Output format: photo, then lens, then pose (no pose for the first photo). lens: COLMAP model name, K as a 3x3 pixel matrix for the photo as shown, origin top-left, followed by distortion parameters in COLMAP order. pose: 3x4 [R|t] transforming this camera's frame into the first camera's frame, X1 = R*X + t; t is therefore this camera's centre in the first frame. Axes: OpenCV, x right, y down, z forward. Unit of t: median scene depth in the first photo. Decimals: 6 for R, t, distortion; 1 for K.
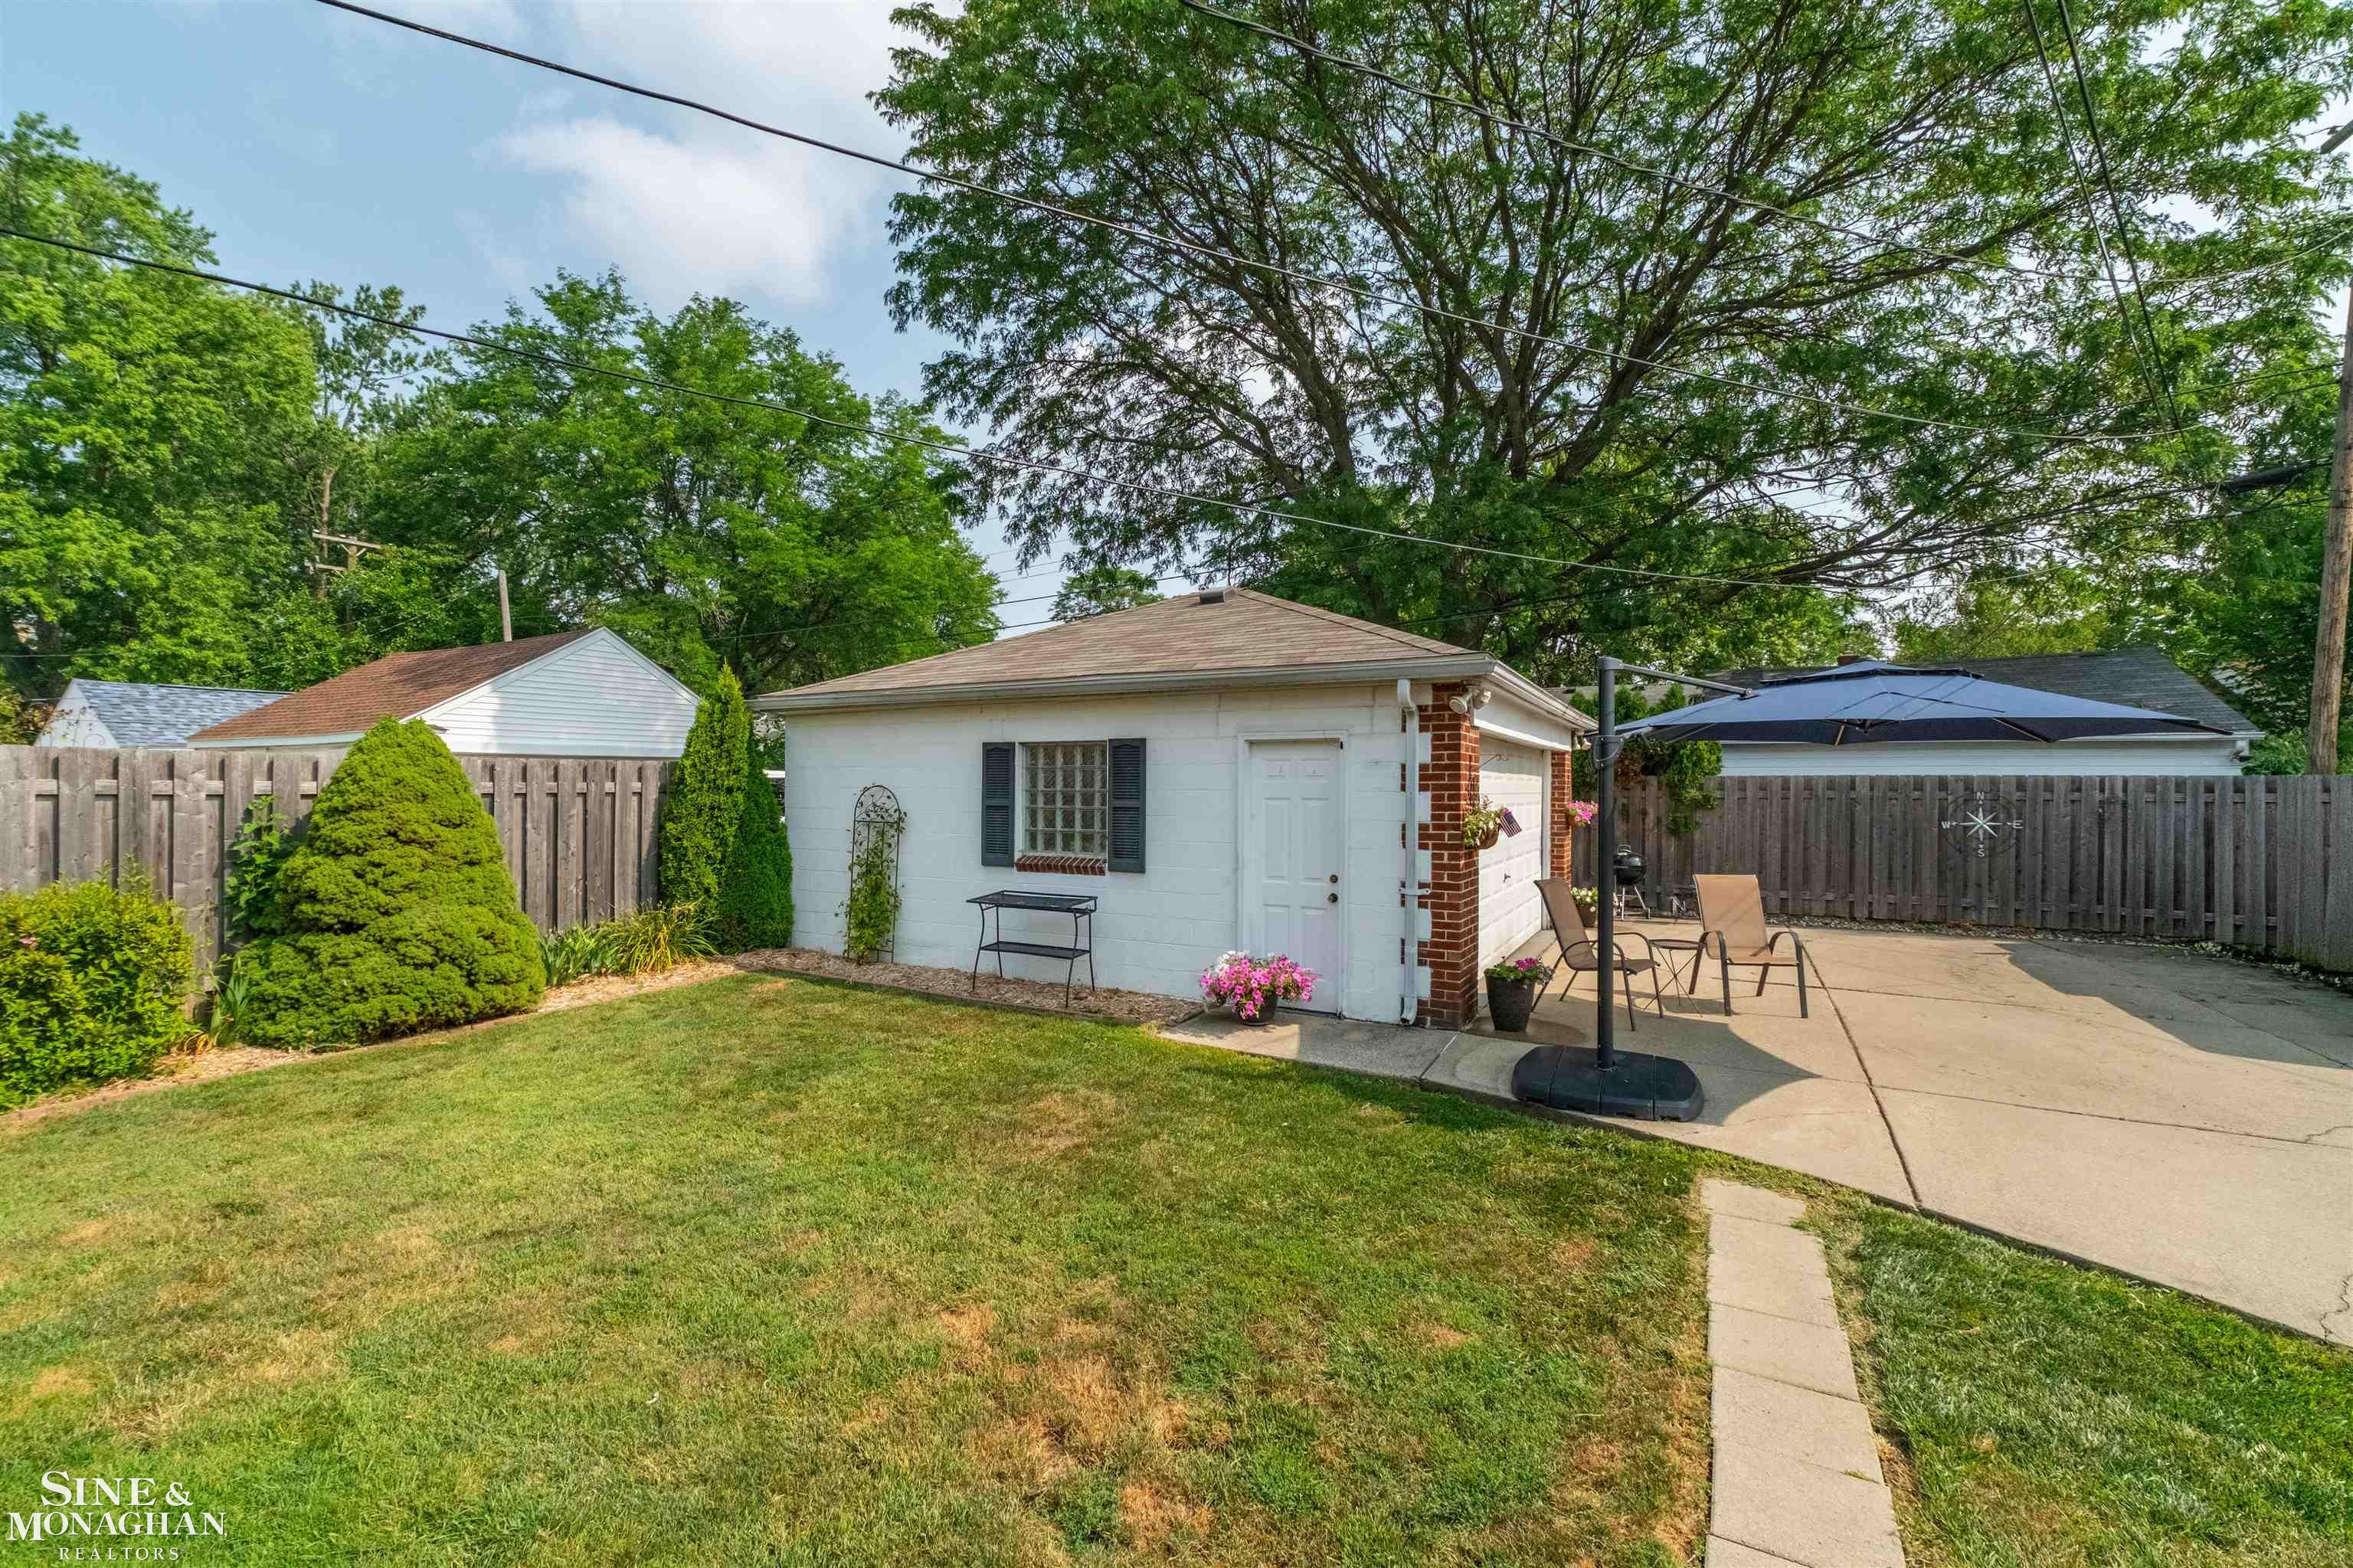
lens RADIAL K [[975.9, 0, 1176.5], [0, 975.9, 784.0], [0, 0, 1]] dist [-0.000906, 0.000117]
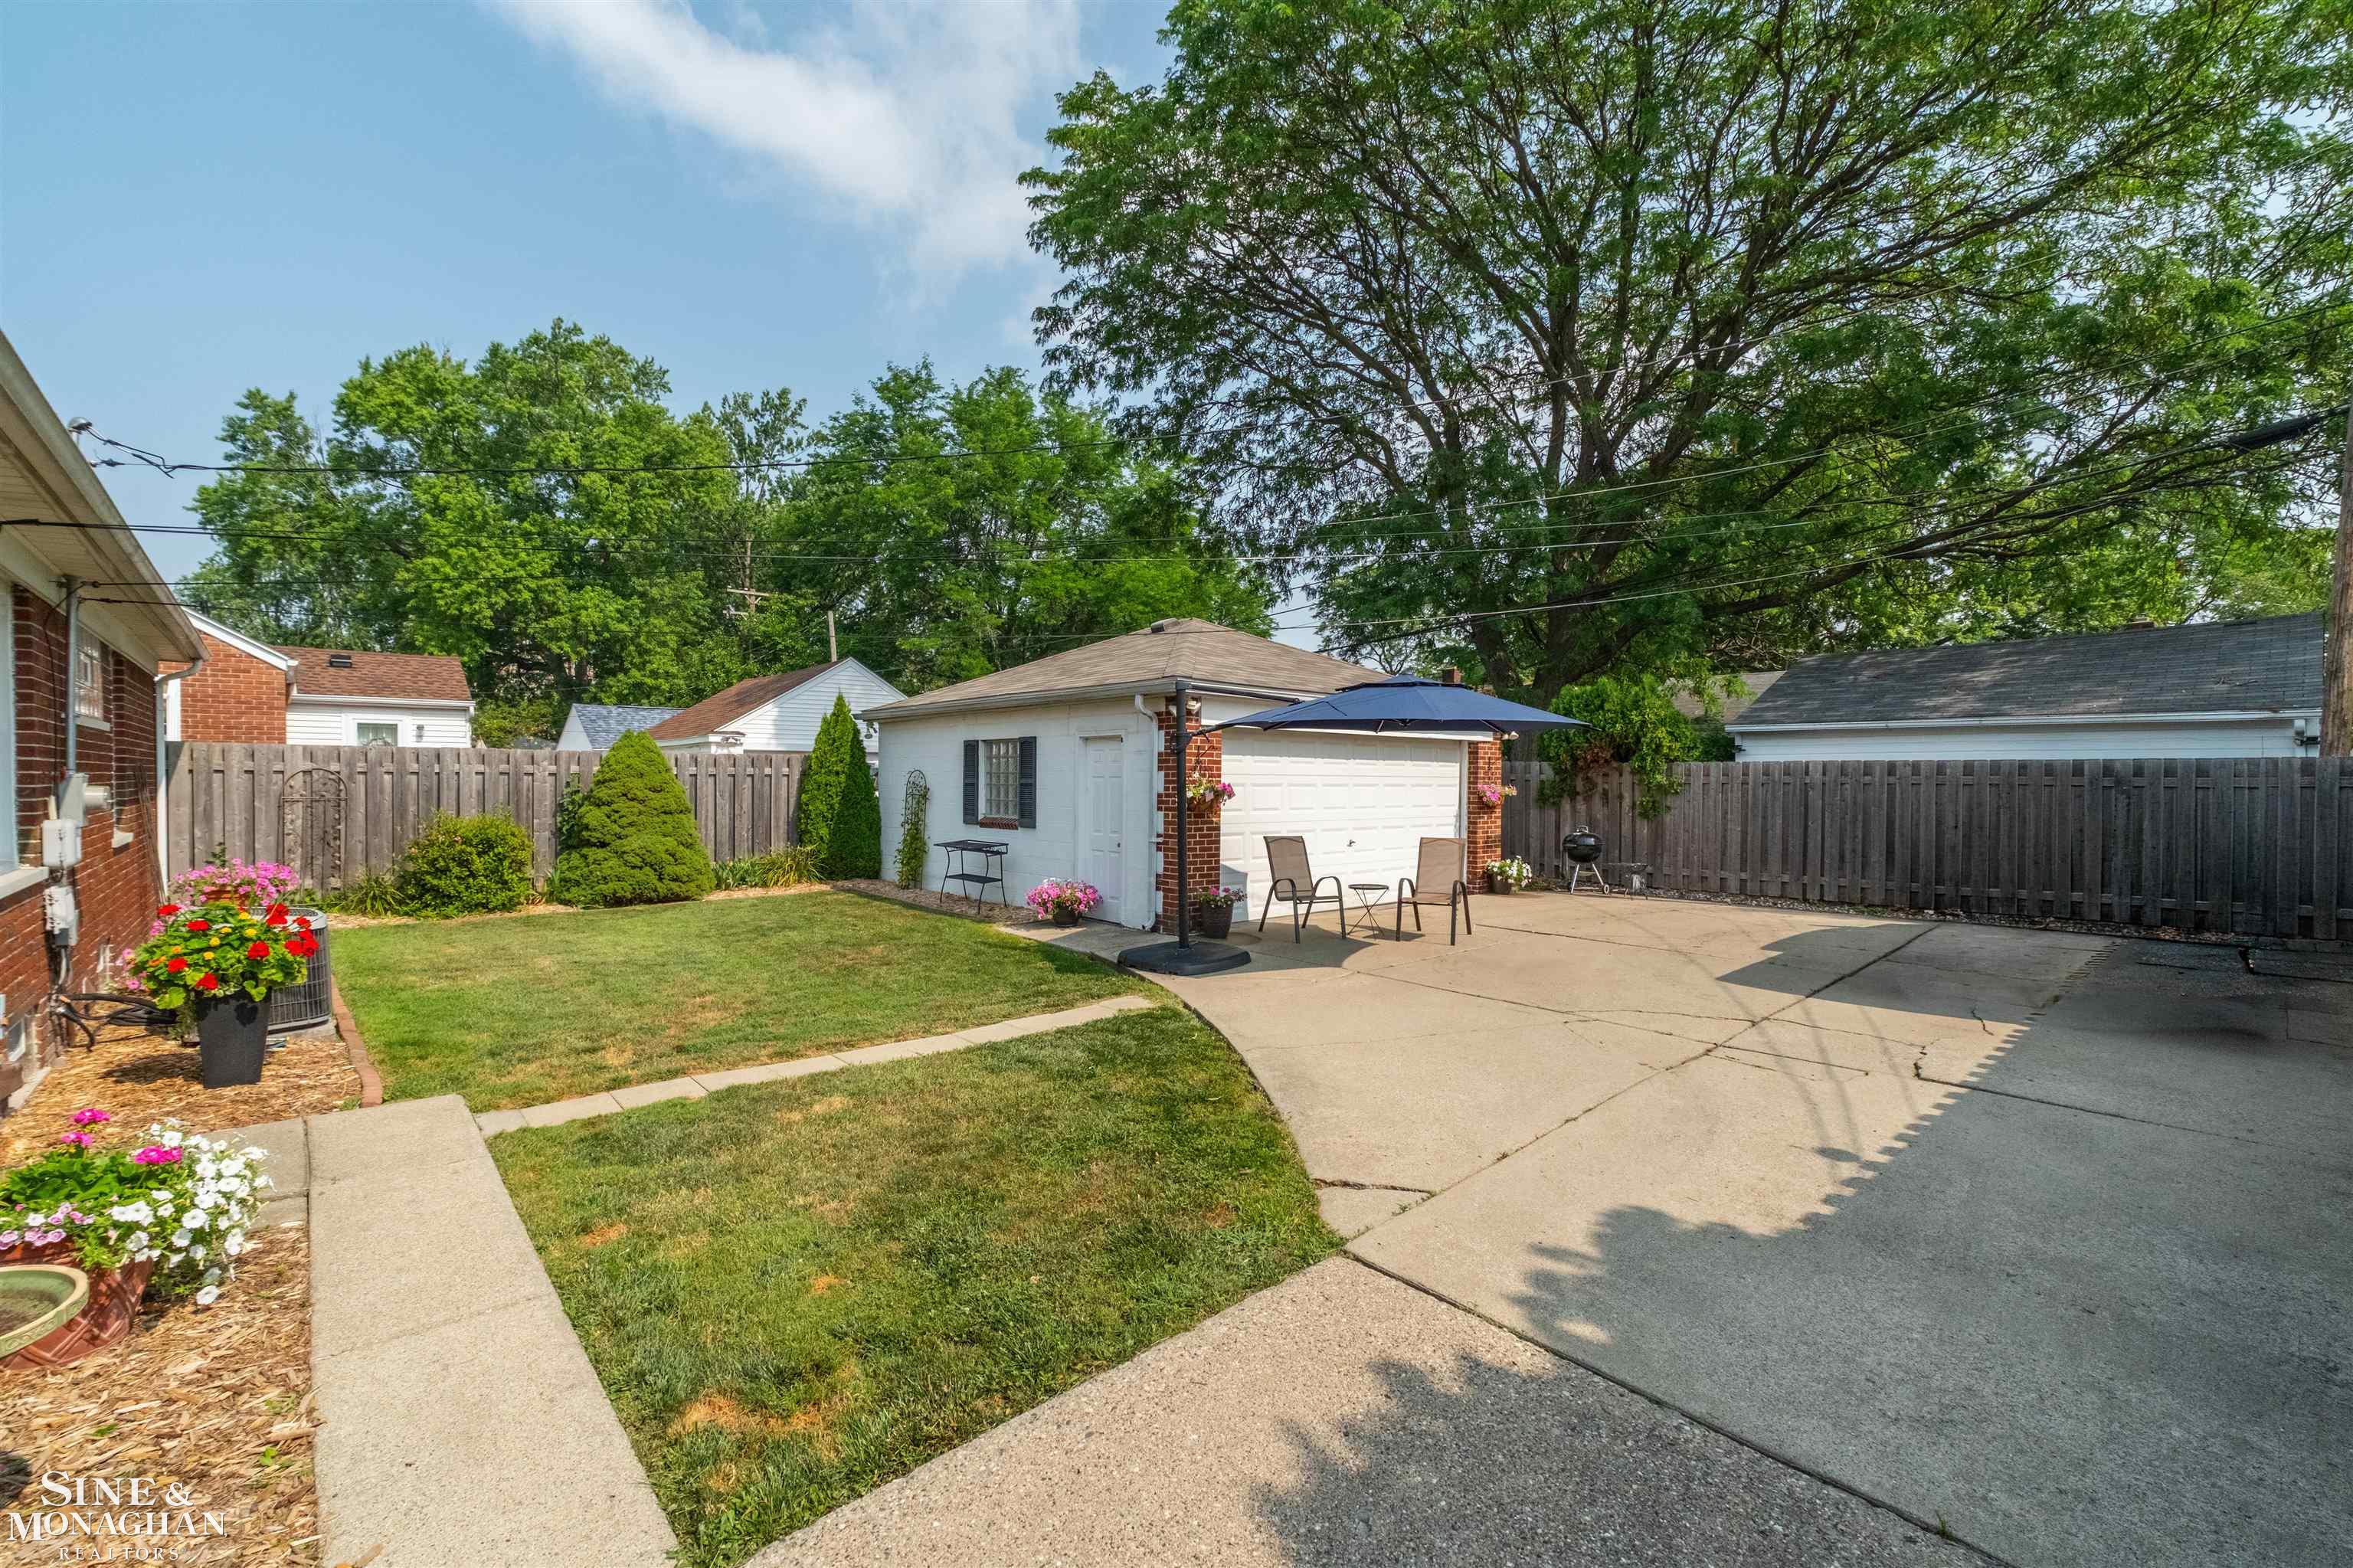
lens RADIAL K [[994.3, 0, 1176.5], [0, 994.3, 784.0], [0, 0, 1]] dist [-0.000593, 0.003185]
pose [[0.939773, 0.003486, -0.341781, 0.429097], [-0.001211, 0.999976, 0.006867, 0.009134], [0.341797, -0.006040, 0.939754, -0.210223]]
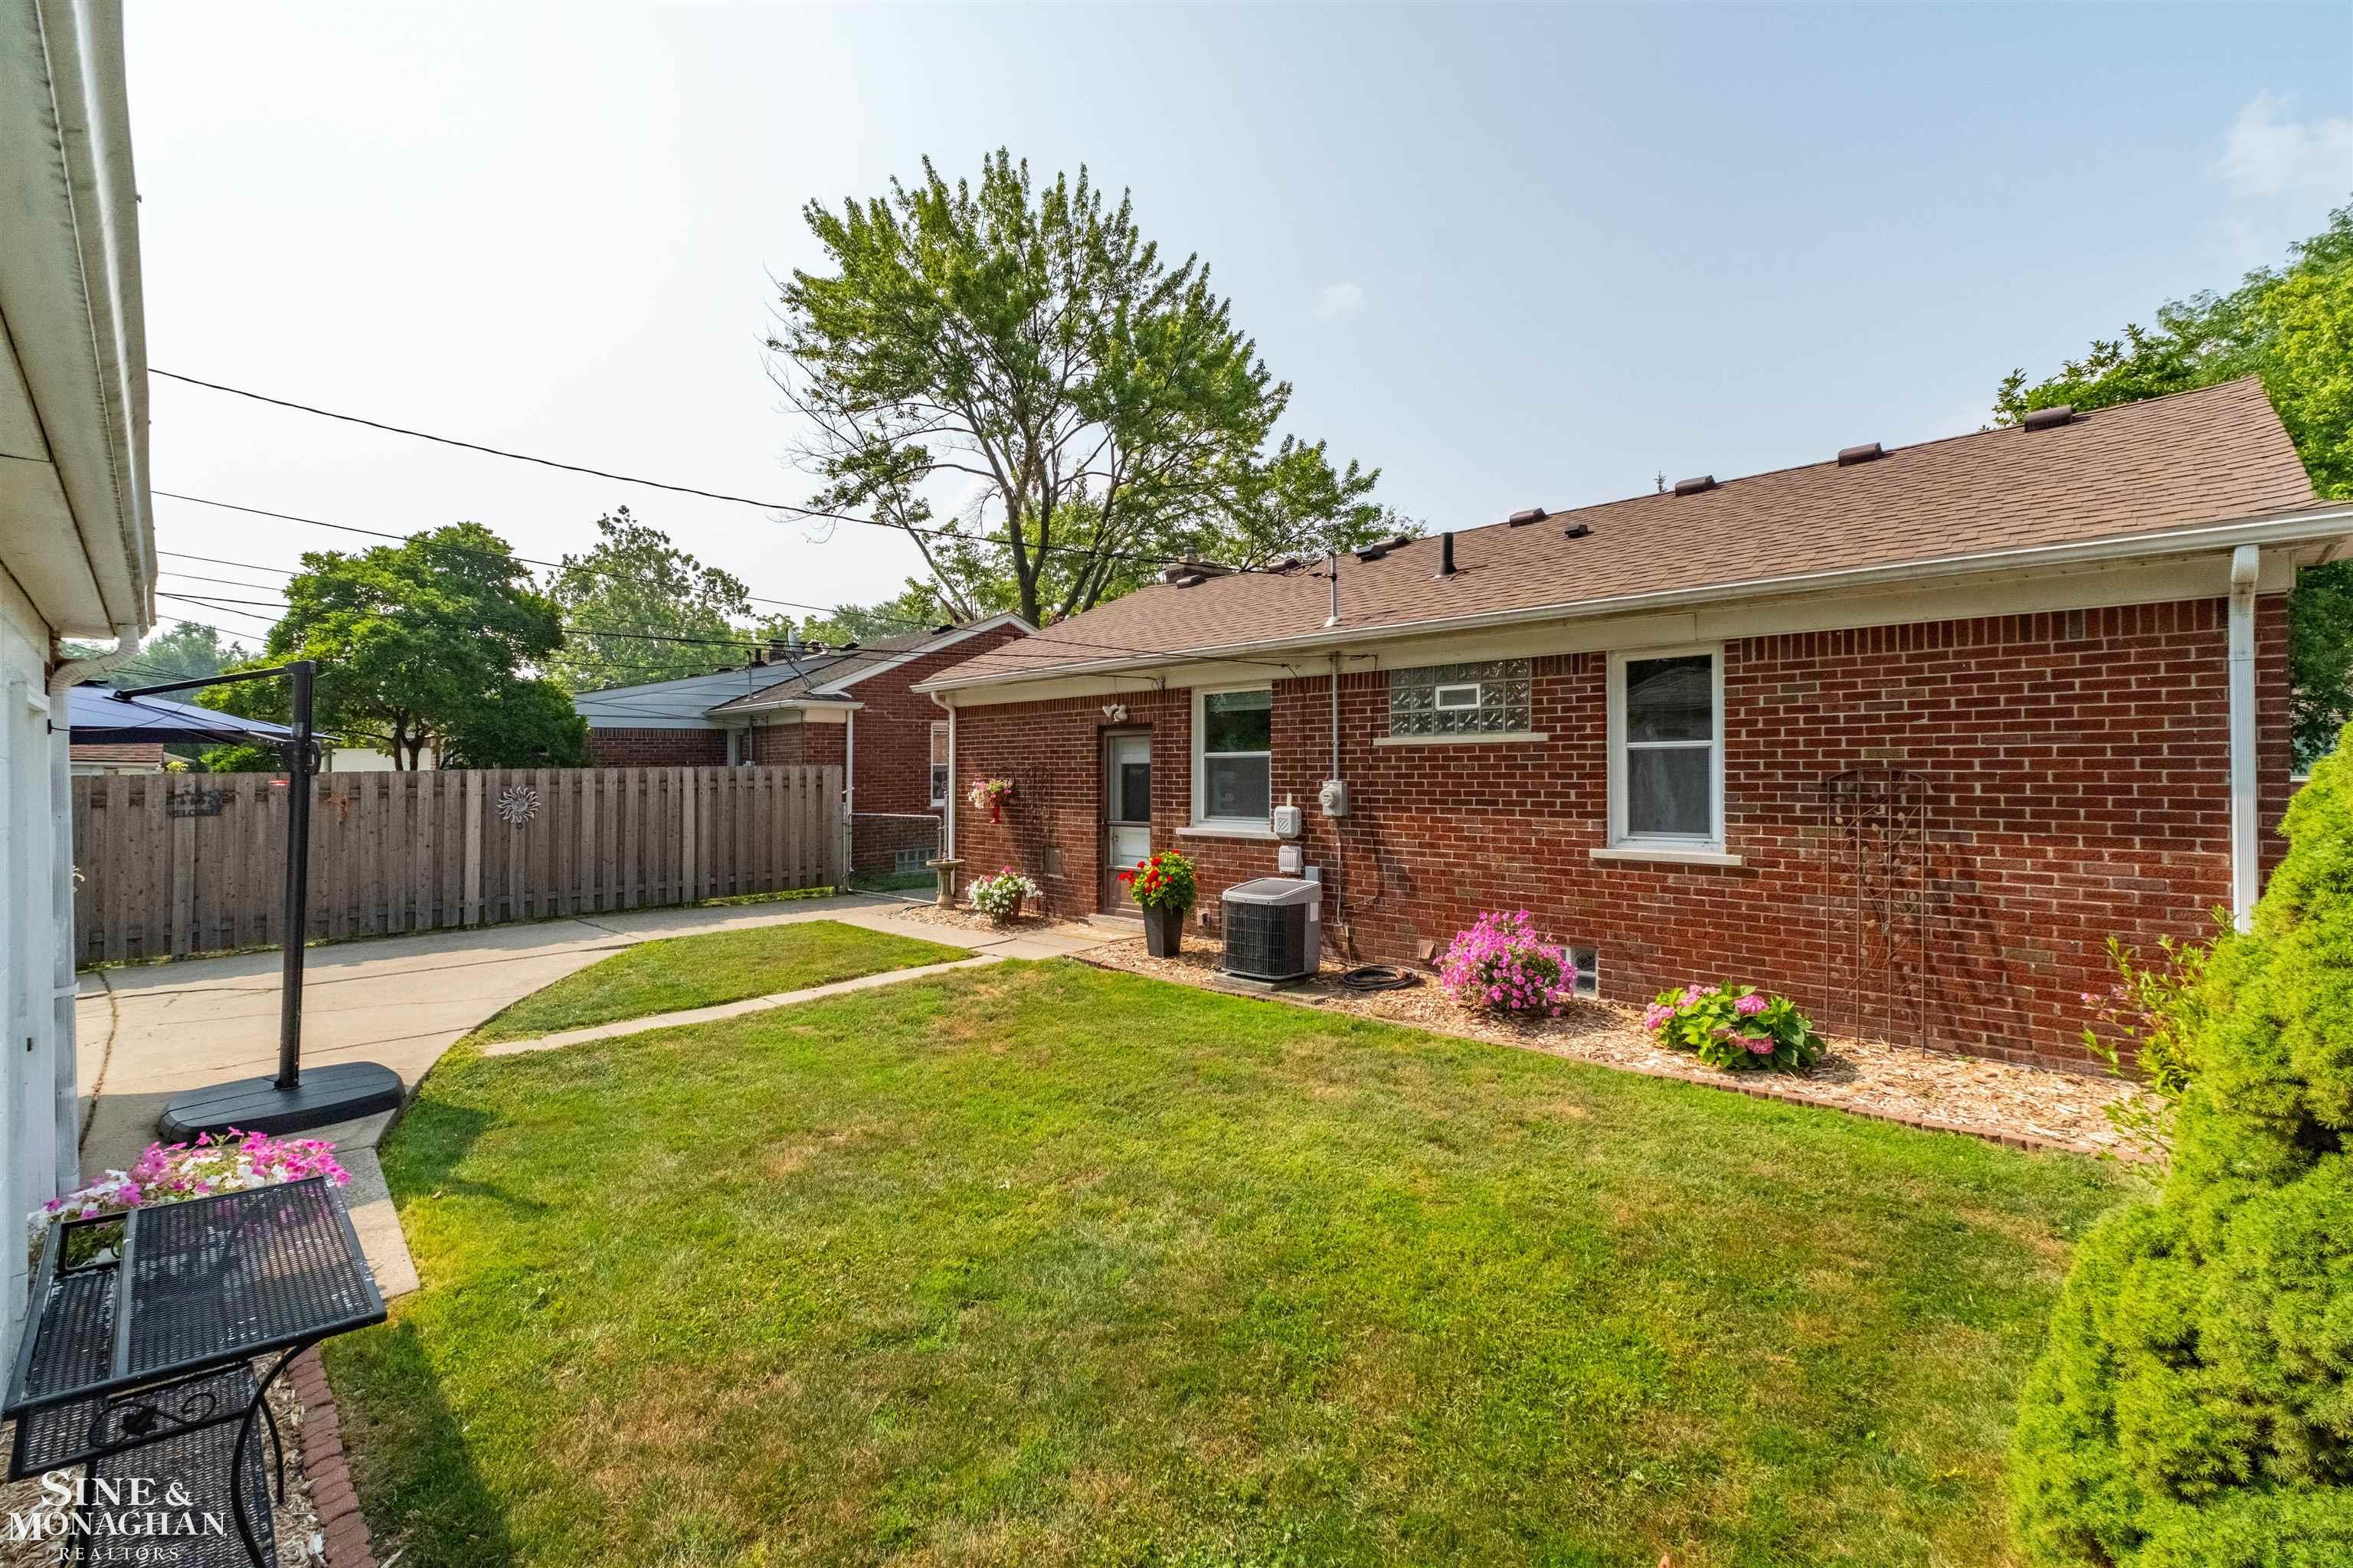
lens RADIAL K [[987.5, 0, 1177.7], [0, 987.5, 775.2], [0, 0, 1]] dist [-0.022739, 0.005463]
pose [[-0.962823, 0.001158, 0.270129, -0.293242], [0.004137, 0.999937, 0.010458, -0.001891], [-0.270100, 0.011187, -0.962767, 0.743000]]
